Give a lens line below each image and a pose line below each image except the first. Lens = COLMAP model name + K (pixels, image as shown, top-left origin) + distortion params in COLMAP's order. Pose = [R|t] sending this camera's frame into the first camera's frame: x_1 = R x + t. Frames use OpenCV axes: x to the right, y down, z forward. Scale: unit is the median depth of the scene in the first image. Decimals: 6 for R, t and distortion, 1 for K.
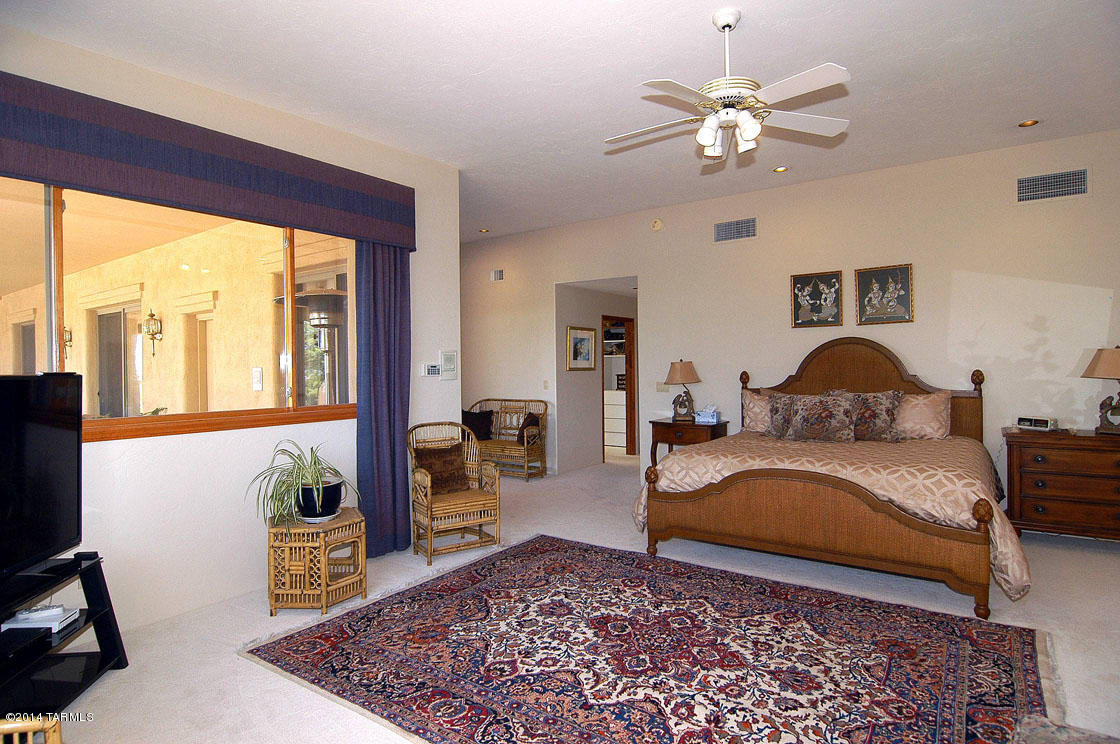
lens RADIAL K [[602.1, 0, 559.9], [0, 602.1, 369.4], [0, 0, 1]] dist [-0.004052, -0.002647]
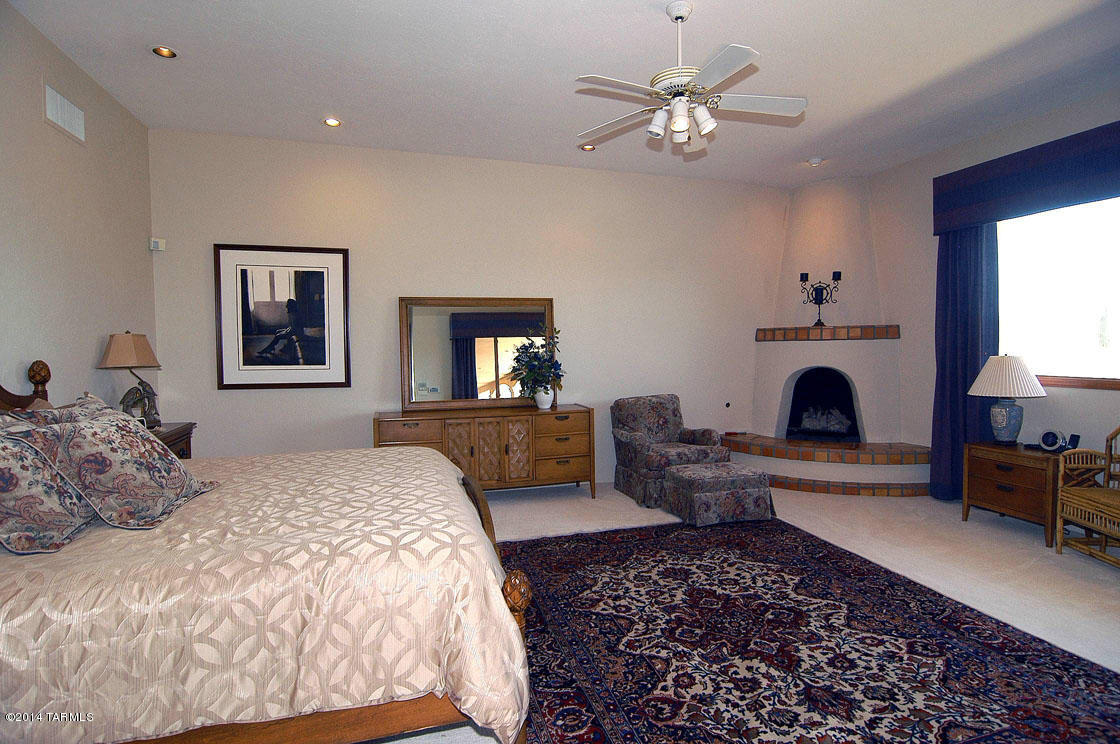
lens RADIAL K [[602.1, 0, 560.7], [0, 602.1, 367.6], [0, 0, 1]] dist [-0.004052, -0.002647]
pose [[-0.784897, -0.008517, 0.619567, -0.214030], [0.021472, 0.998931, 0.040934, -0.010222], [-0.619254, 0.045432, -0.783876, 1.947885]]
